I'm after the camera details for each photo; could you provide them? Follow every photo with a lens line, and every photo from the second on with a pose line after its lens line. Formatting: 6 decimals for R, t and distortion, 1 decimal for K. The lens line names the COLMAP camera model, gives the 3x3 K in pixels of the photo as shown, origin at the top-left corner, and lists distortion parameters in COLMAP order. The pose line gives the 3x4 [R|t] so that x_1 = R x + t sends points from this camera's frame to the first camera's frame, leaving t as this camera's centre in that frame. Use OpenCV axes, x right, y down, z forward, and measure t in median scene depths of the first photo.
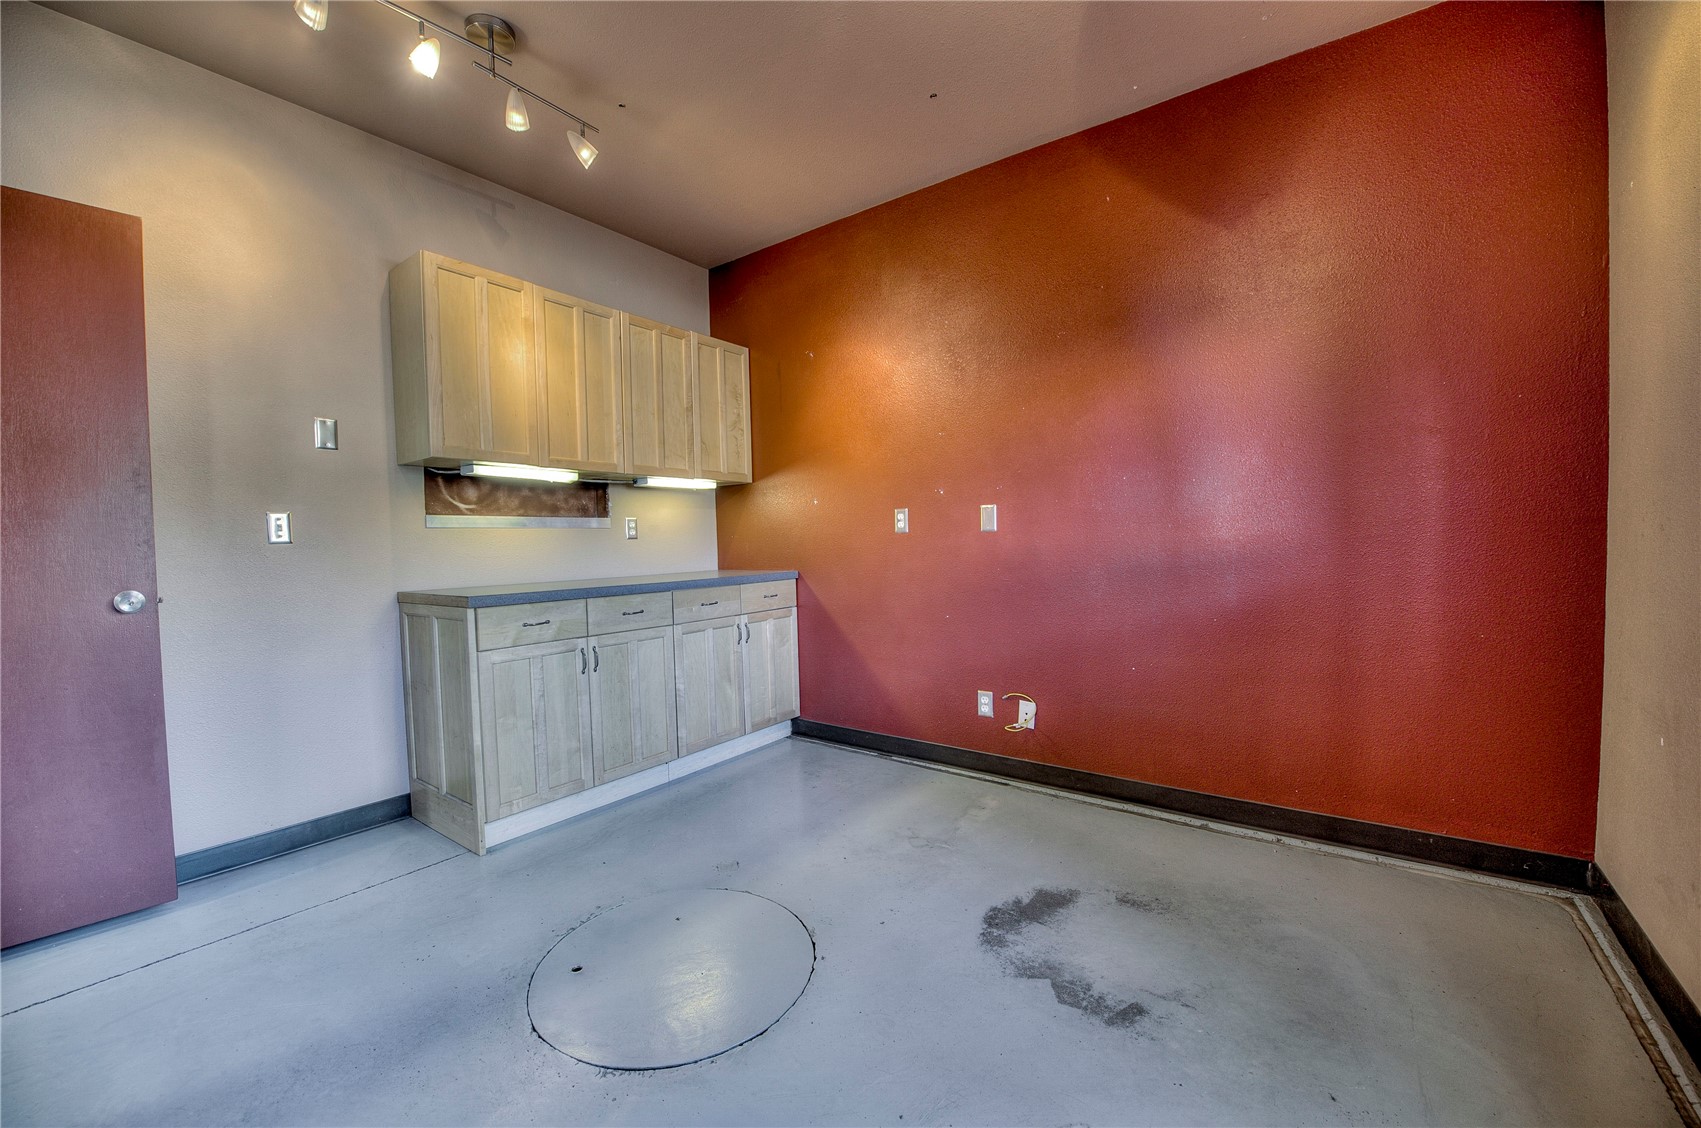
lens RADIAL K [[679.6, 0, 857.0], [0, 679.6, 562.4], [0, 0, 1]] dist [-0.018467, -0.000386]
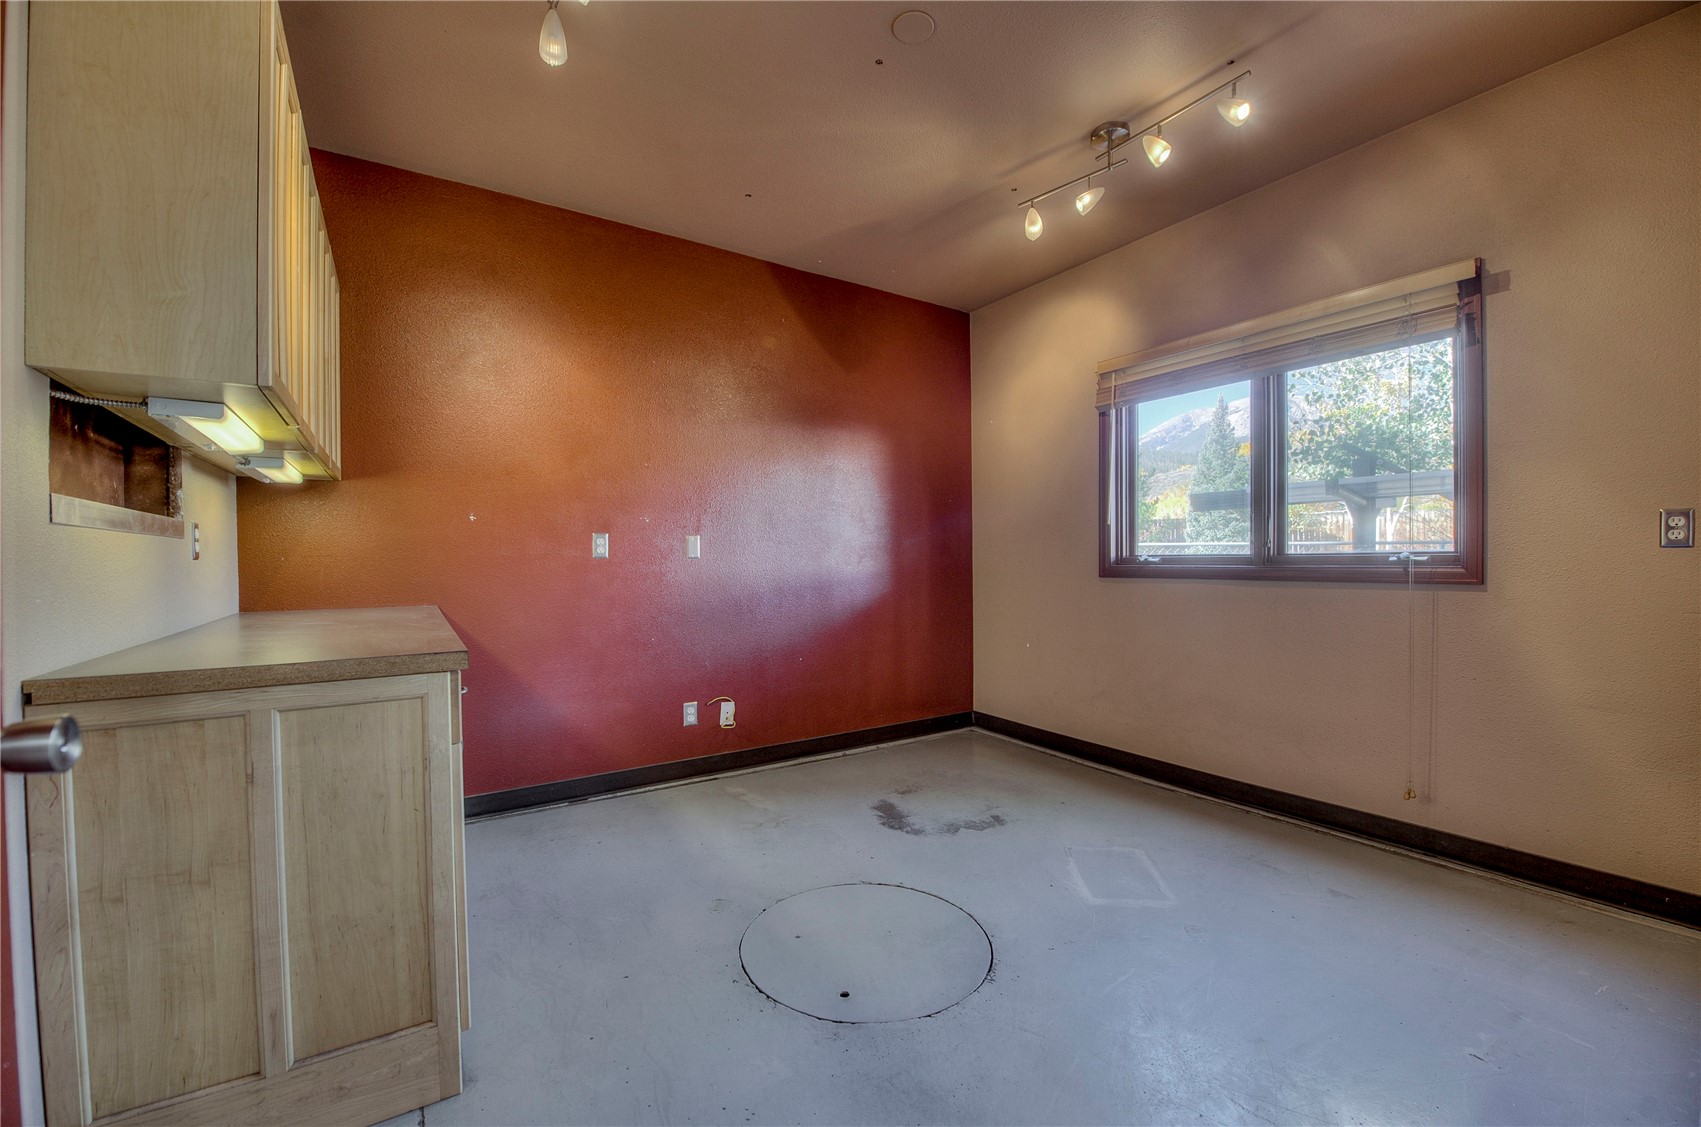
lens RADIAL K [[679.6, 0, 857.0], [0, 679.6, 561.9], [0, 0, 1]] dist [-0.018467, -0.000386]
pose [[0.340954, 0.017060, 0.939925, -0.795031], [0.034396, 0.998939, -0.030608, 0.003463], [-0.939451, 0.042765, 0.340005, 0.370900]]
